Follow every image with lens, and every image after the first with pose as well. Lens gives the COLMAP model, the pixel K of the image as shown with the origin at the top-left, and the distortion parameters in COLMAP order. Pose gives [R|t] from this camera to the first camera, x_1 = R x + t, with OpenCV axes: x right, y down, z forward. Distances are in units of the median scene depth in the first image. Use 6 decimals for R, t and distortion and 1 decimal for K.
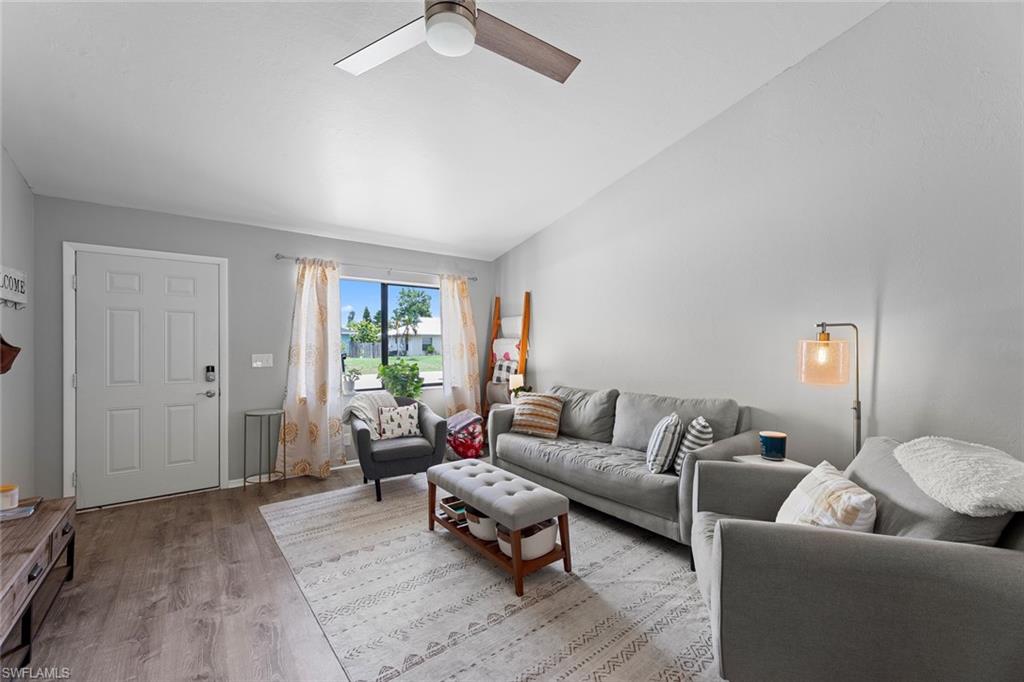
lens RADIAL K [[410.6, 0, 512.0], [0, 410.6, 341.0], [0, 0, 1]] dist [0.000813, 0.000102]
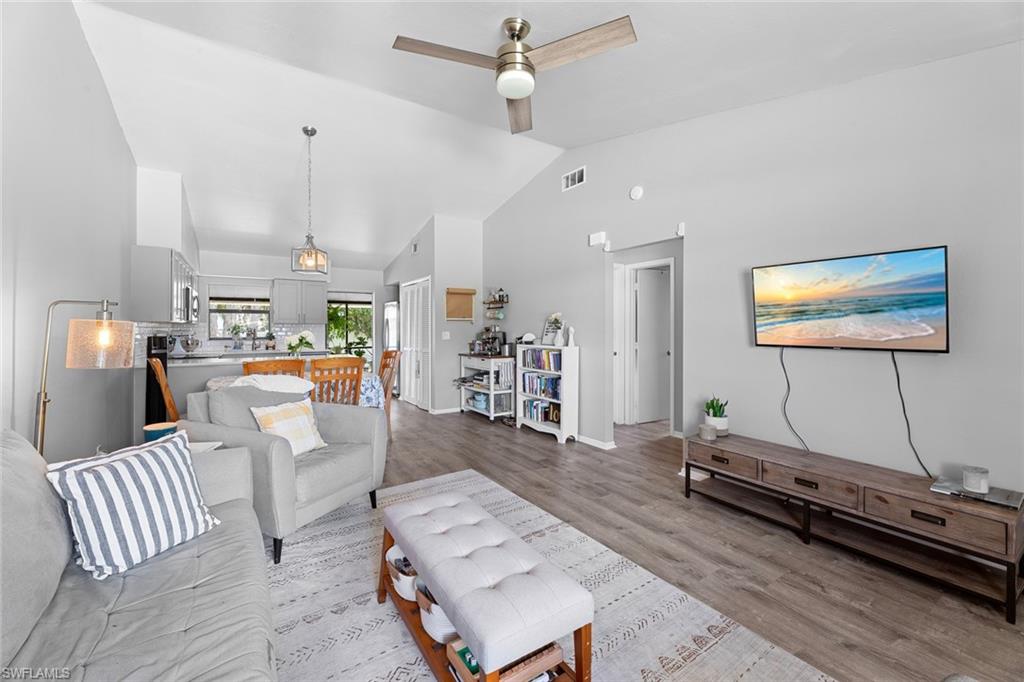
lens RADIAL K [[410.6, 0, 512.0], [0, 410.6, 341.0], [0, 0, 1]] dist [0.000813, 0.000102]
pose [[-0.996538, -0.004242, 0.083027, -0.210397], [-0.002227, 0.999701, 0.024349, 0.031494], [-0.083106, 0.024080, -0.996250, 1.992075]]
